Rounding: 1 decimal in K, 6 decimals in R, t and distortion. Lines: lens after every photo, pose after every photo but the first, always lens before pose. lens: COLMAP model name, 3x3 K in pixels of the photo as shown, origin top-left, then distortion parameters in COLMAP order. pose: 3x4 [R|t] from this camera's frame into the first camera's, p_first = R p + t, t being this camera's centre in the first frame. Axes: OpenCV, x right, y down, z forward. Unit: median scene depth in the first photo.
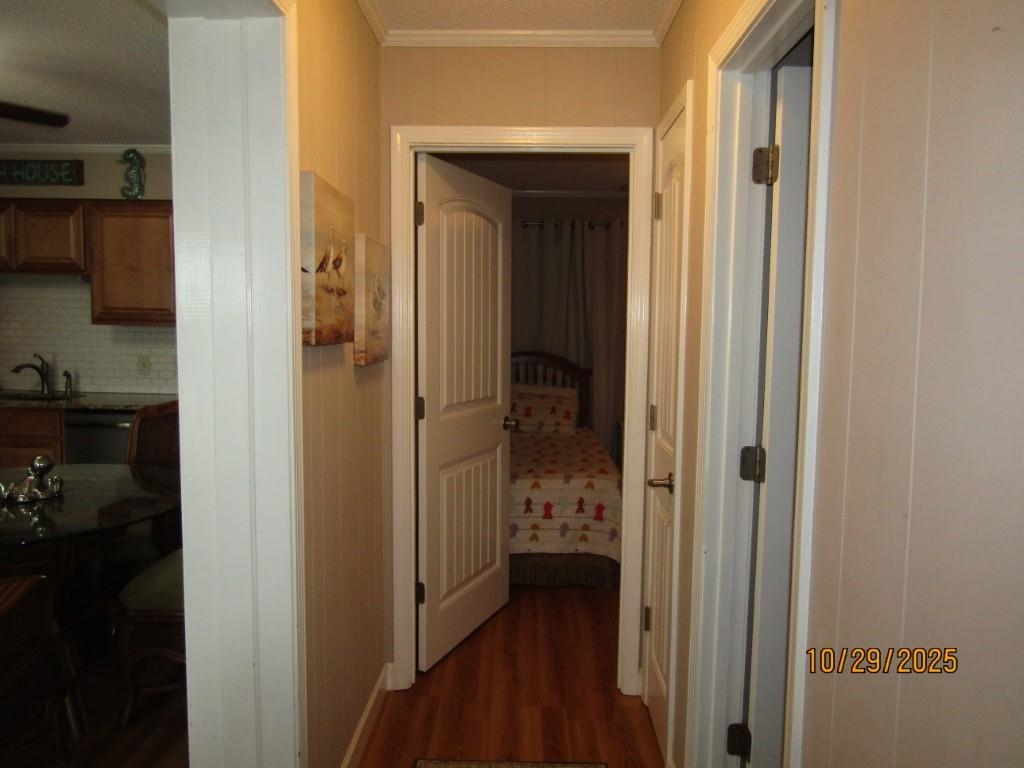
lens RADIAL K [[722.1, 0, 517.0], [0, 722.1, 390.7], [0, 0, 1]] dist [-0.013612, 0.000812]
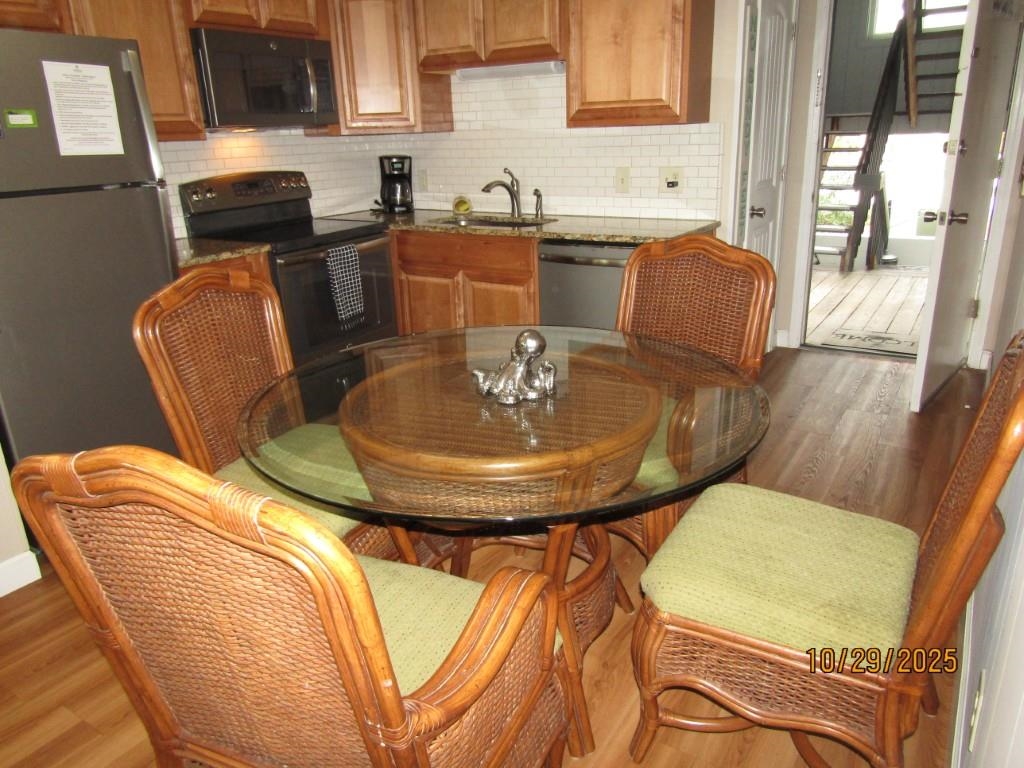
lens RADIAL K [[722.1, 0, 517.5], [0, 722.1, 389.0], [0, 0, 1]] dist [-0.013612, 0.000812]
pose [[0.847600, 0.129658, -0.514551, -0.198522], [0.003056, 0.968480, 0.249074, -0.012306], [0.530626, -0.212688, 0.820487, 0.269896]]
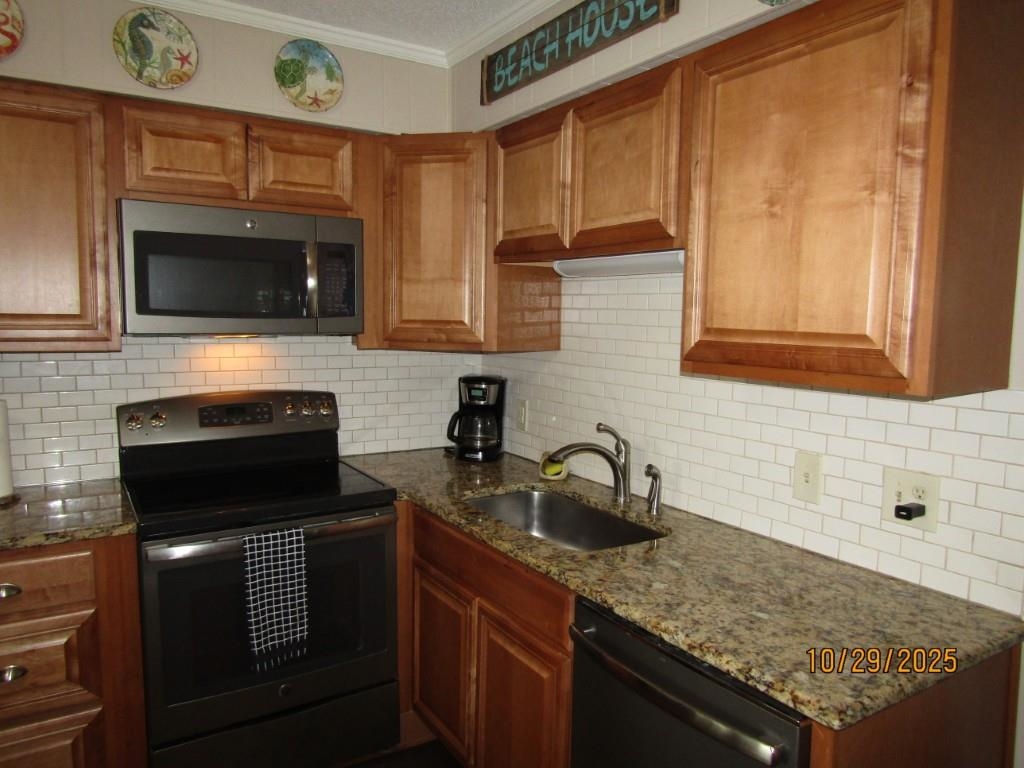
lens RADIAL K [[722.1, 0, 516.9], [0, 722.1, 388.0], [0, 0, 1]] dist [-0.013612, 0.000812]
pose [[0.548871, 0.068822, -0.833069, -0.310705], [-0.081755, 0.996247, 0.028438, -0.087866], [0.831900, 0.052499, 0.552437, 0.710709]]
